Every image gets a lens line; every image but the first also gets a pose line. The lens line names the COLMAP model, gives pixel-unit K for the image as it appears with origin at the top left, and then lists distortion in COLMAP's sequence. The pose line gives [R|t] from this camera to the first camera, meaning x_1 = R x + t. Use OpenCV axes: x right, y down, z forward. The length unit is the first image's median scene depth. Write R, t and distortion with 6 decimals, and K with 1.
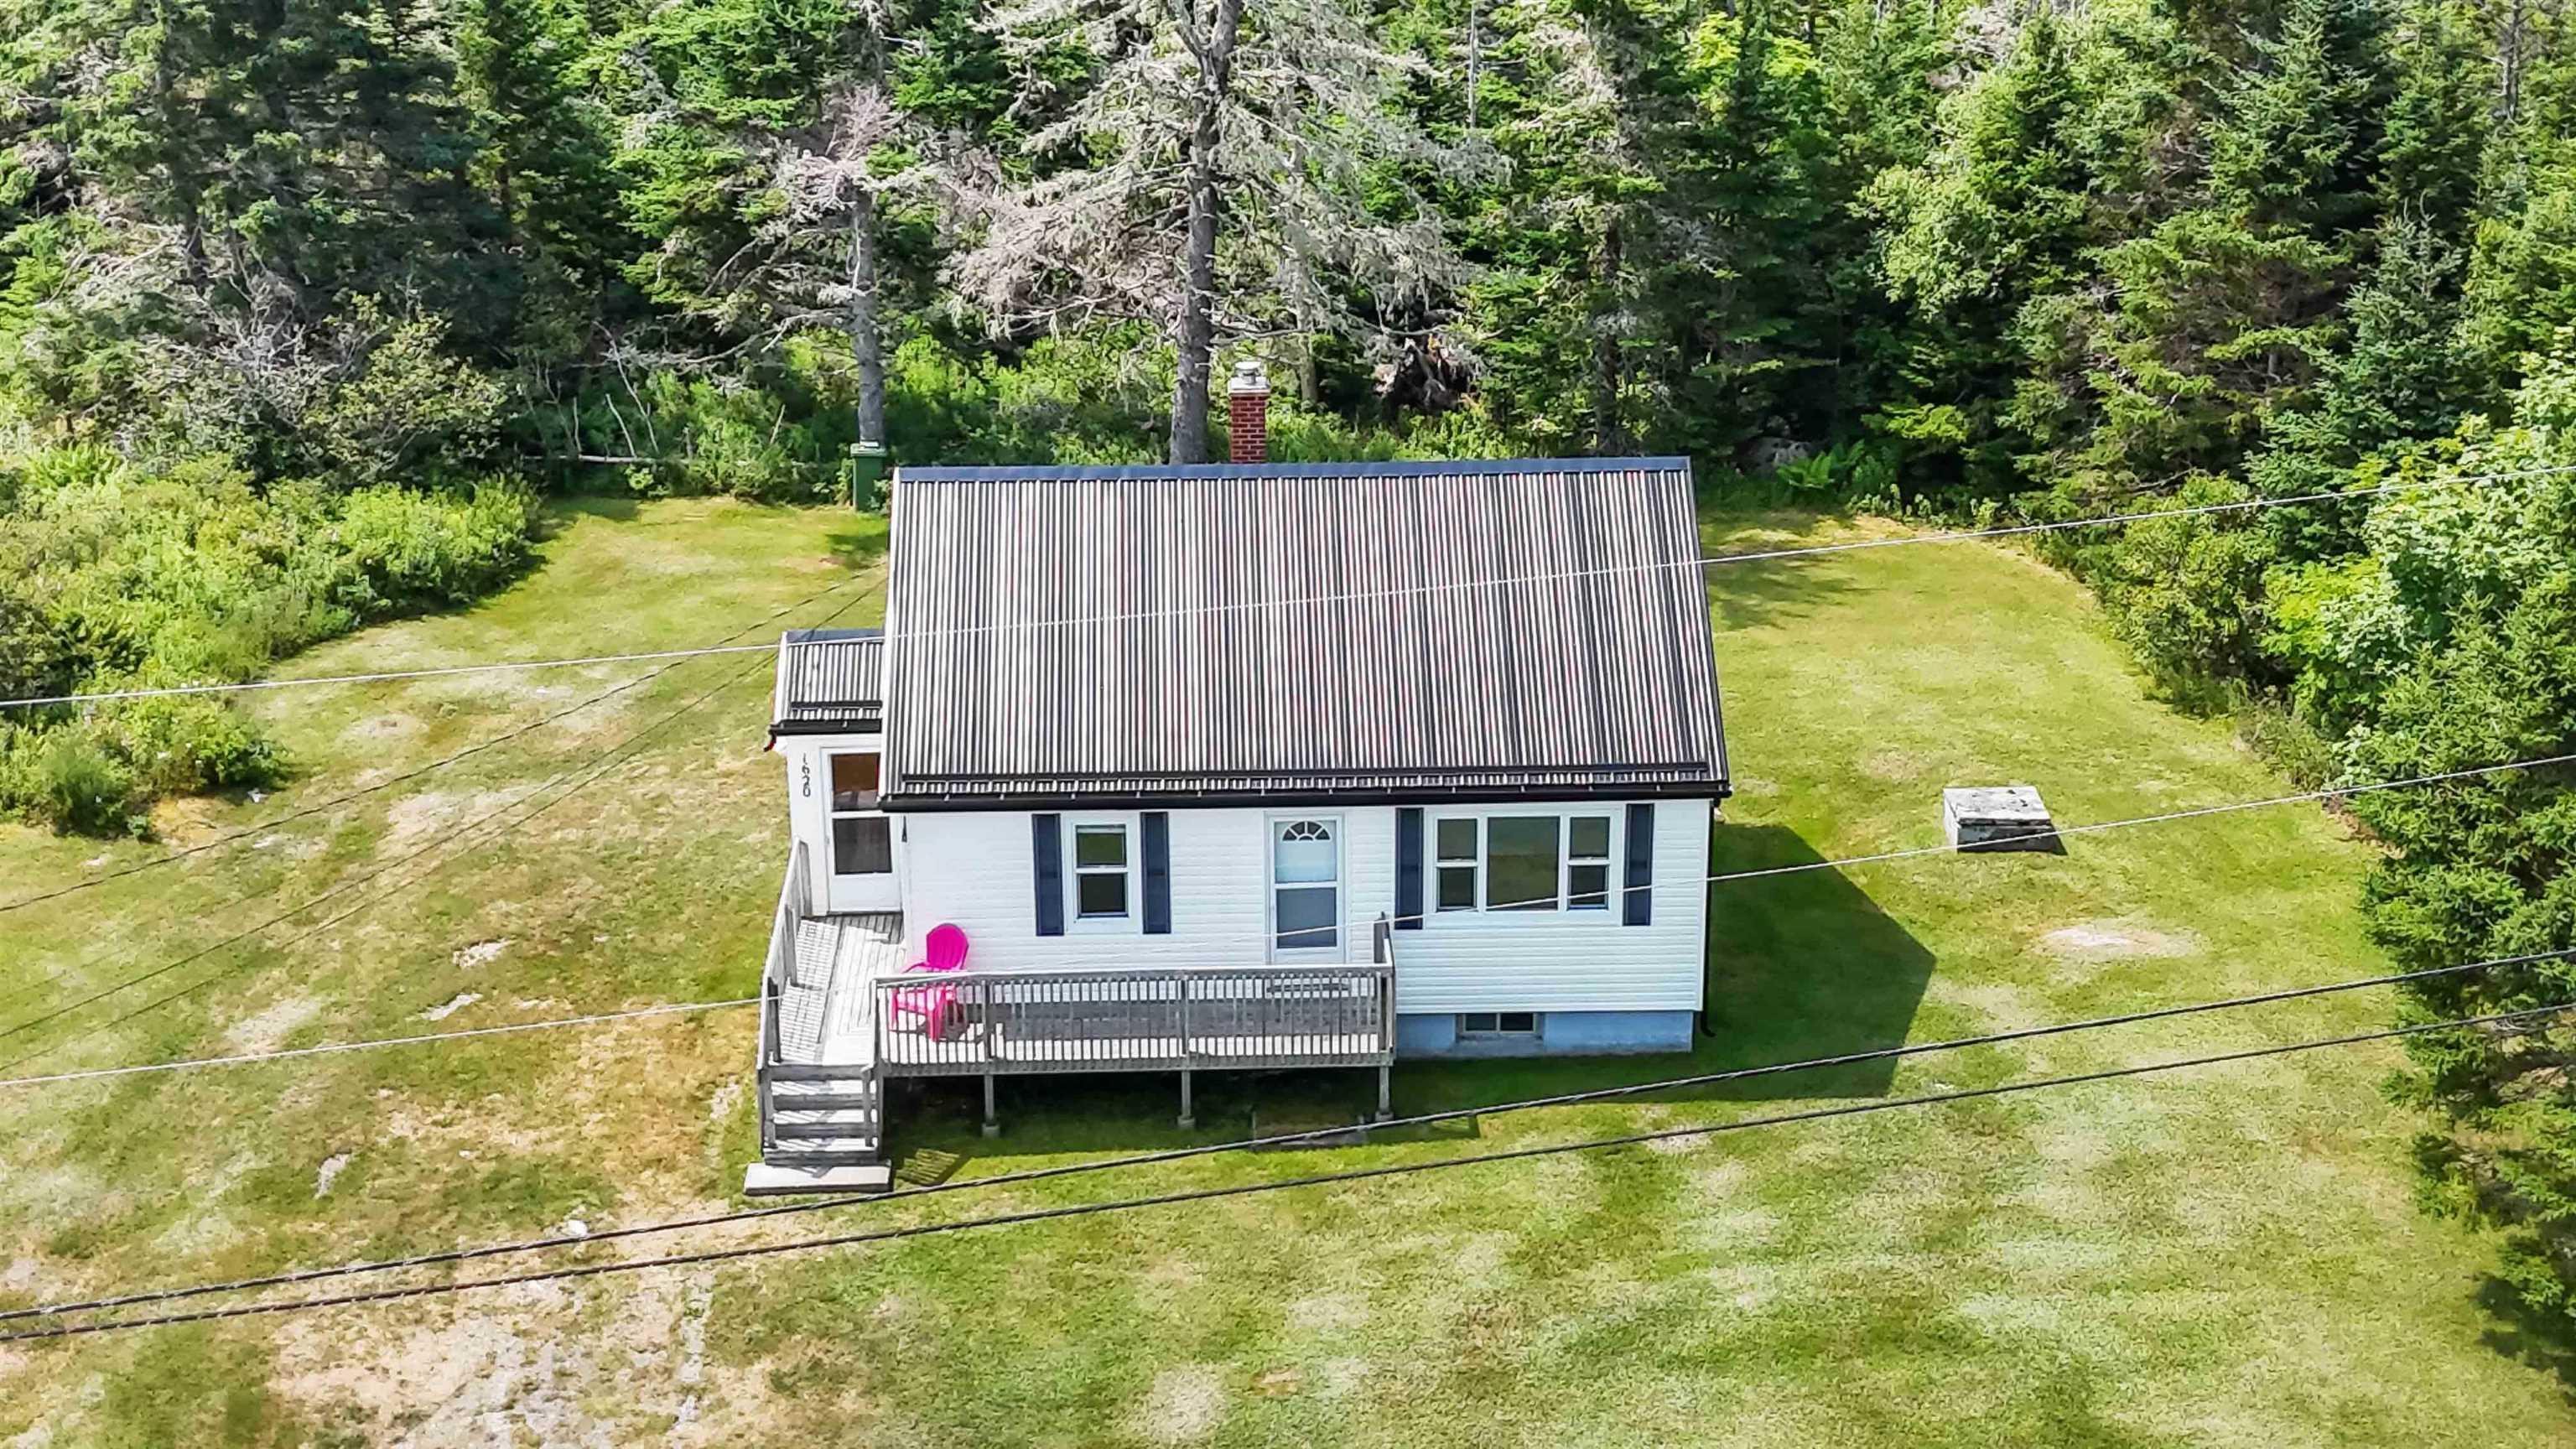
lens RADIAL K [[3755.2, 0, 1290.7], [0, 3755.2, 744.4], [0, 0, 1]] dist [0.142661, -0.389872]
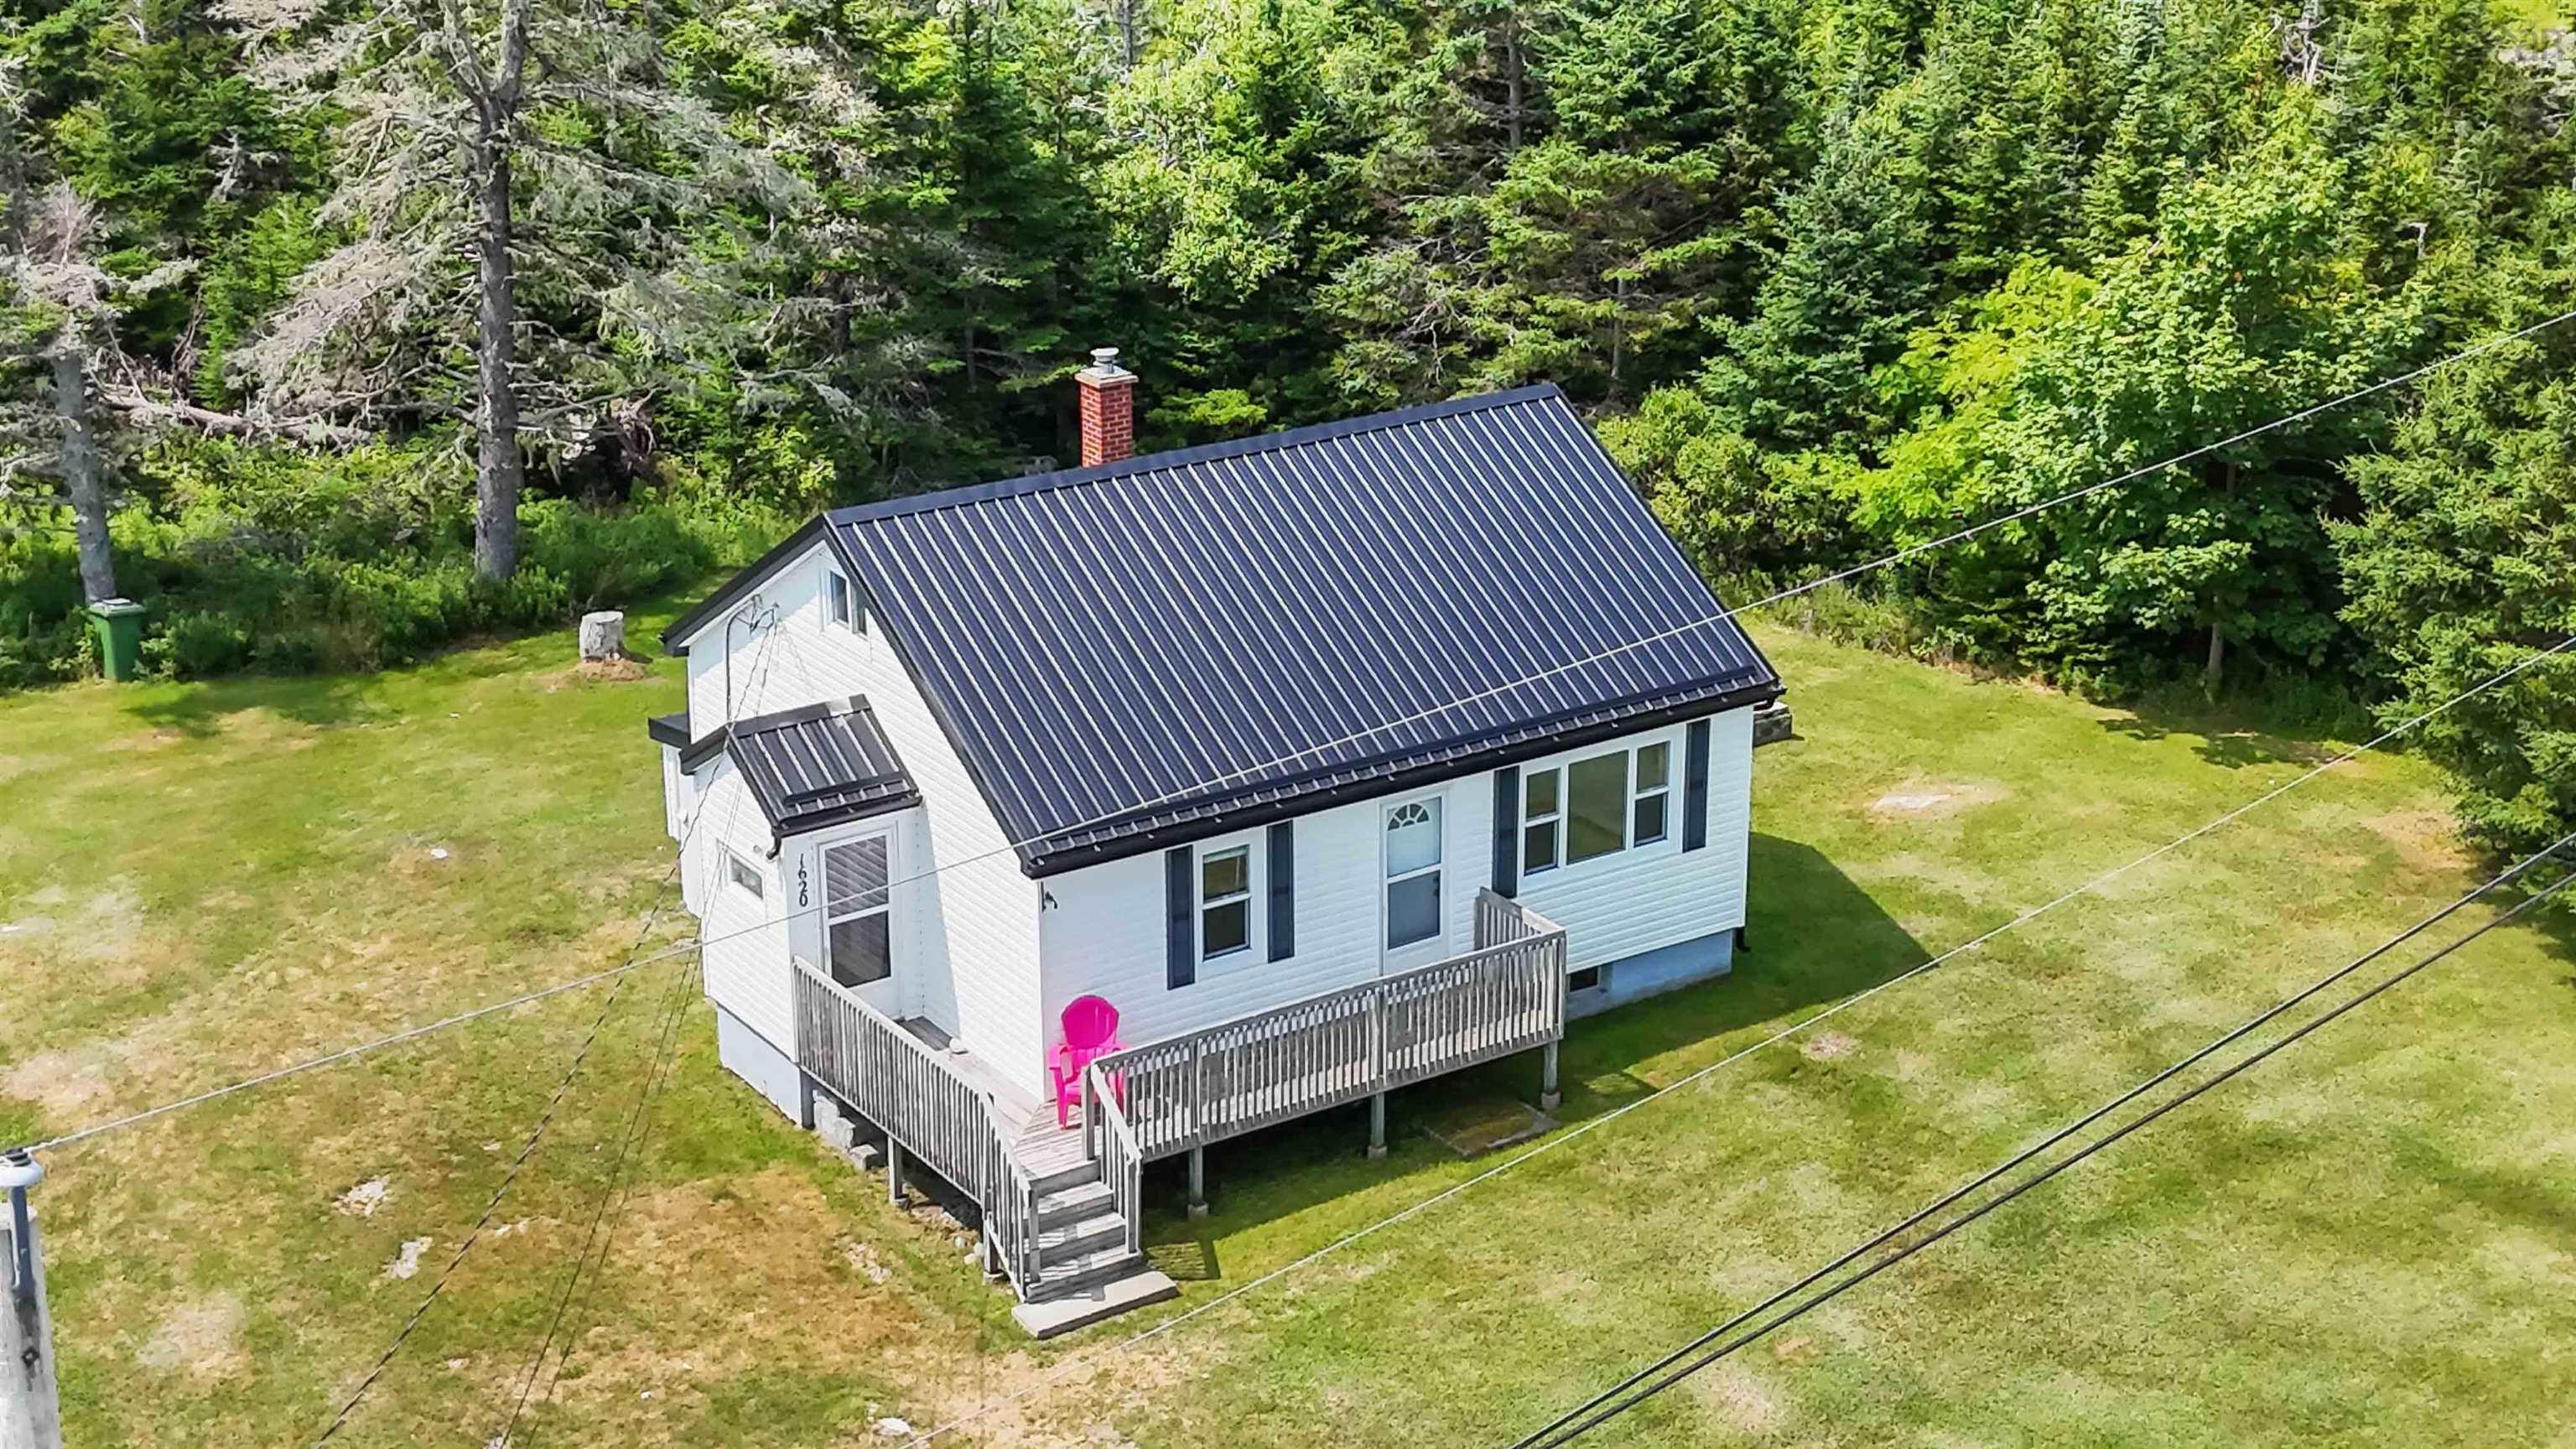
lens RADIAL K [[3755.2, 0, 1290.7], [0, 3755.2, 744.4], [0, 0, 1]] dist [0.142661, -0.389872]
pose [[0.846579, -0.178744, 0.501352, -0.481370], [0.198822, 0.979941, 0.013644, -0.012416], [-0.493734, 0.088129, 0.865136, 0.213882]]
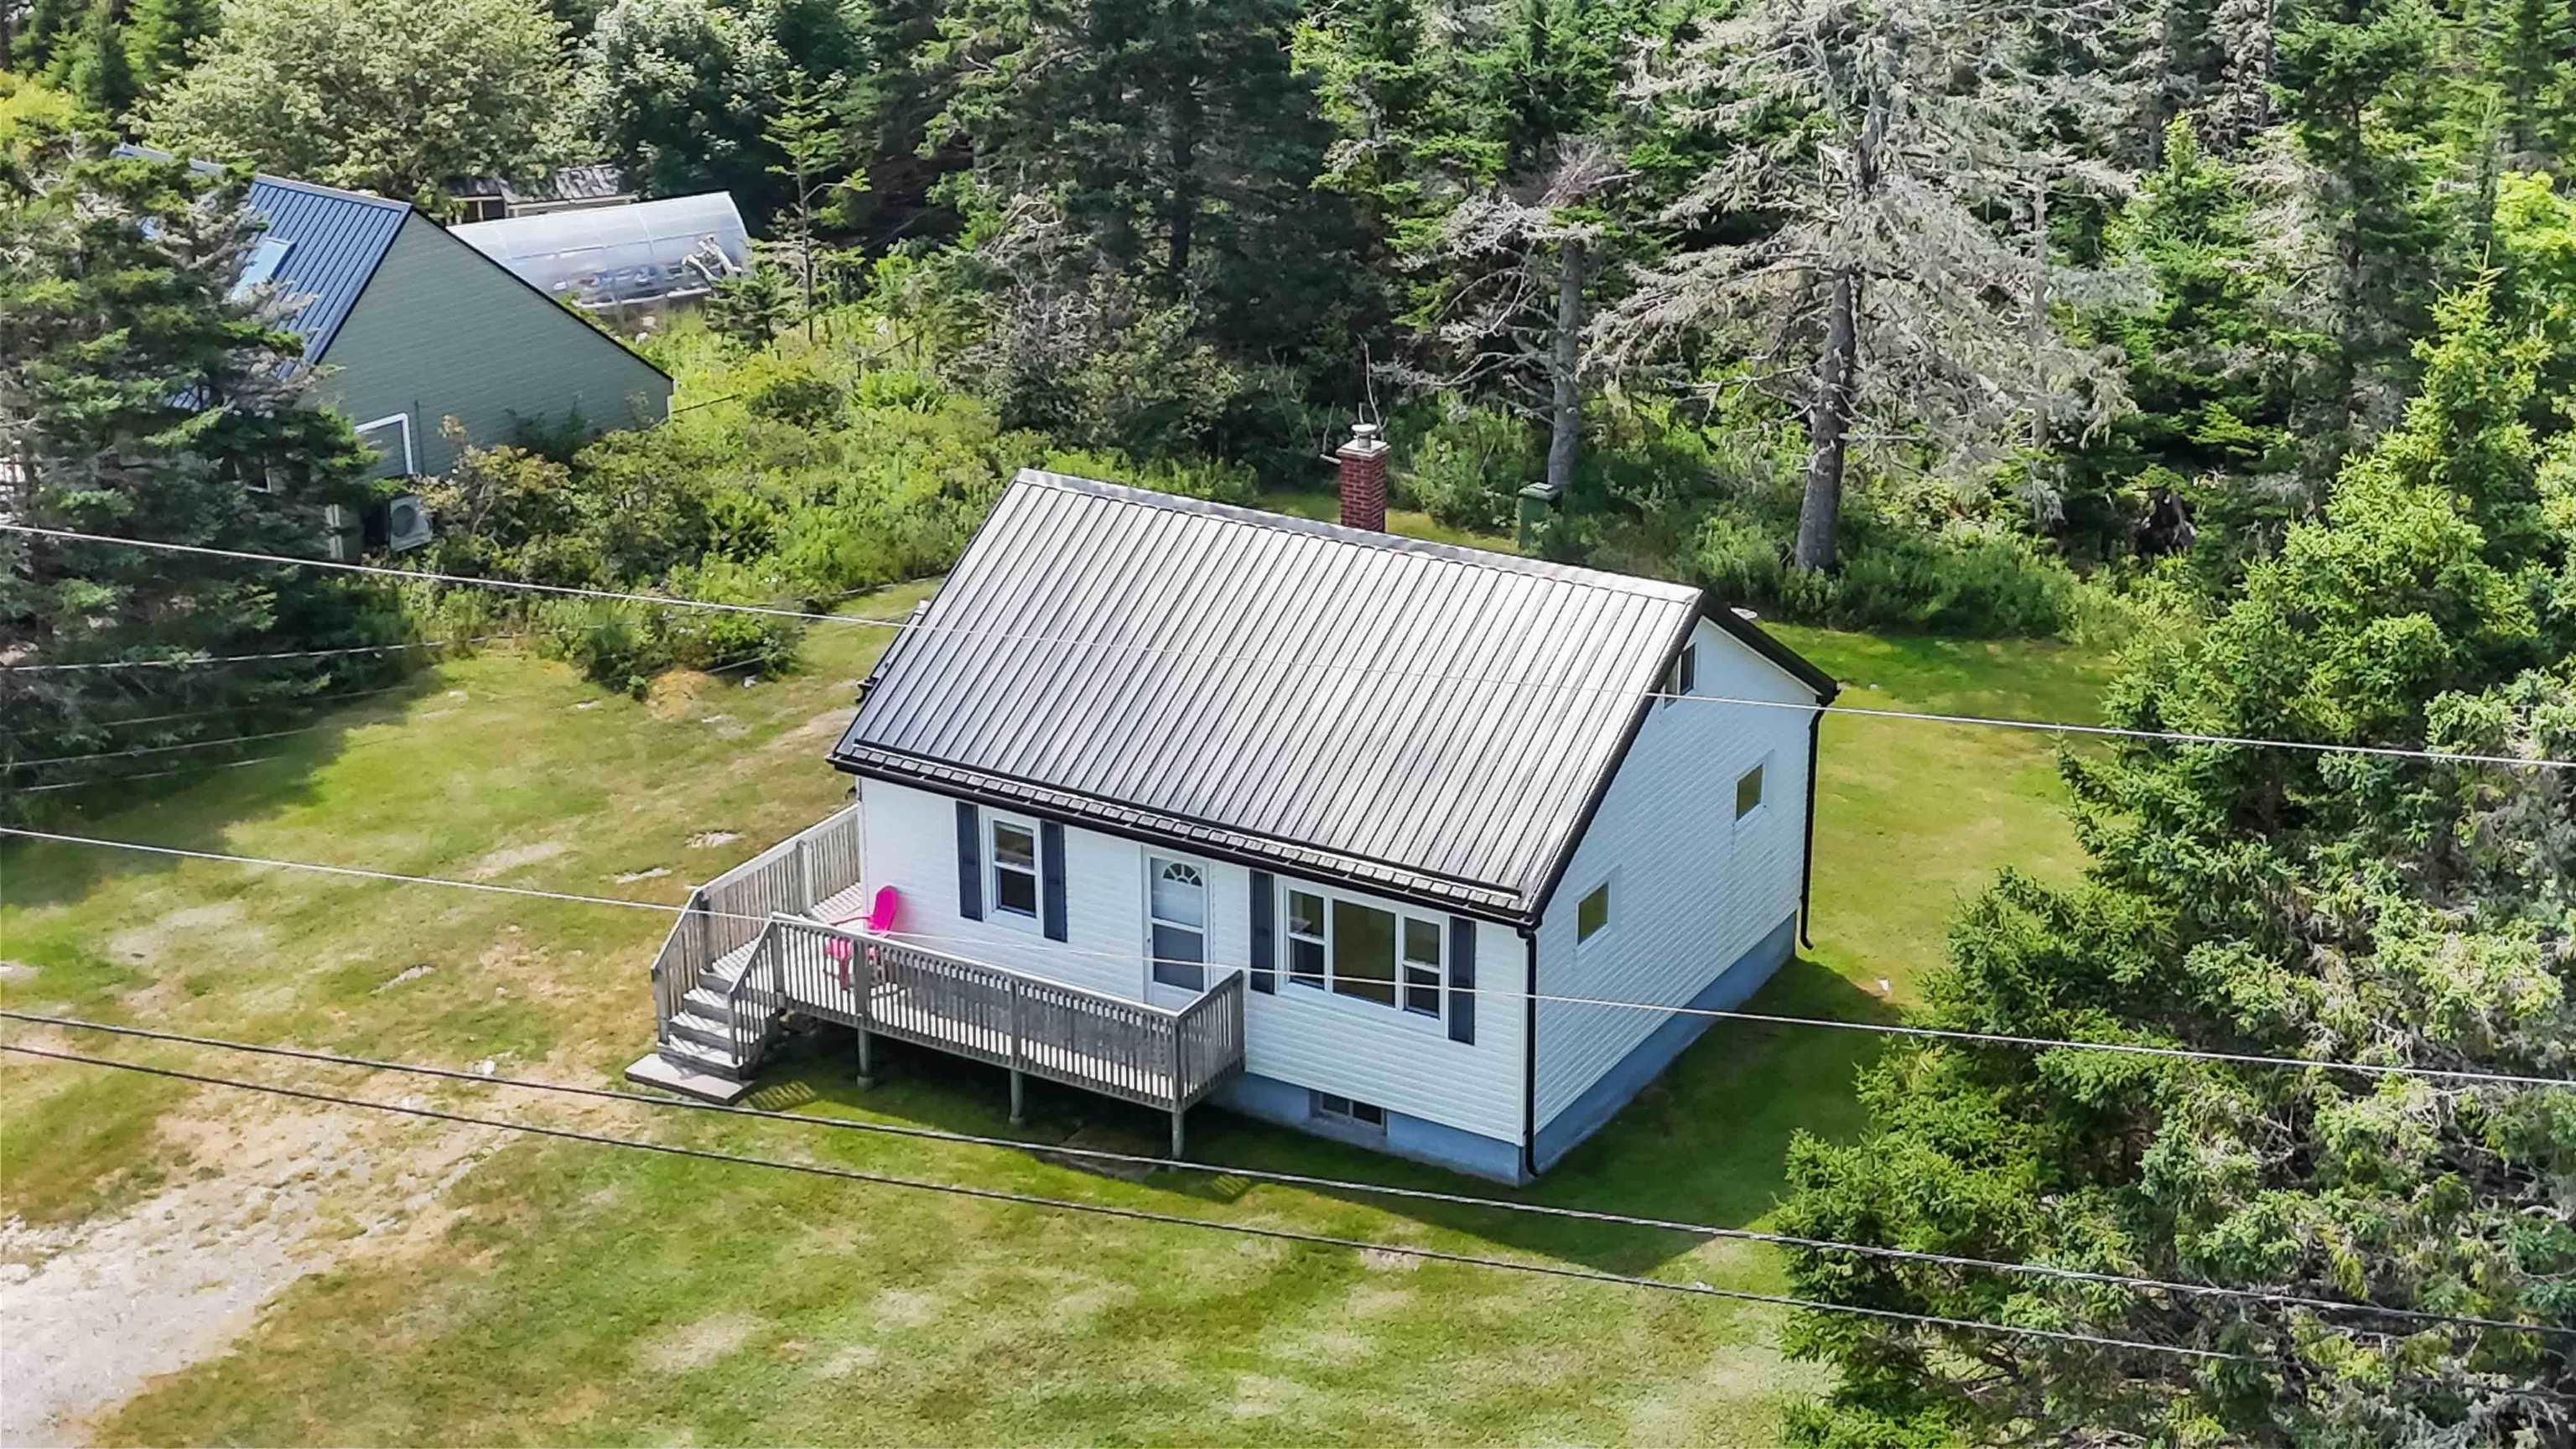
lens RADIAL K [[3769.3, 0, 1265.6], [0, 3769.3, 740.6], [0, 0, 1]] dist [0.110464, -0.129975]
pose [[0.840554, 0.197118, -0.504592, 0.534336], [-0.203215, 0.978163, 0.043601, -0.061673], [0.502168, 0.065892, 0.862256, 0.124937]]
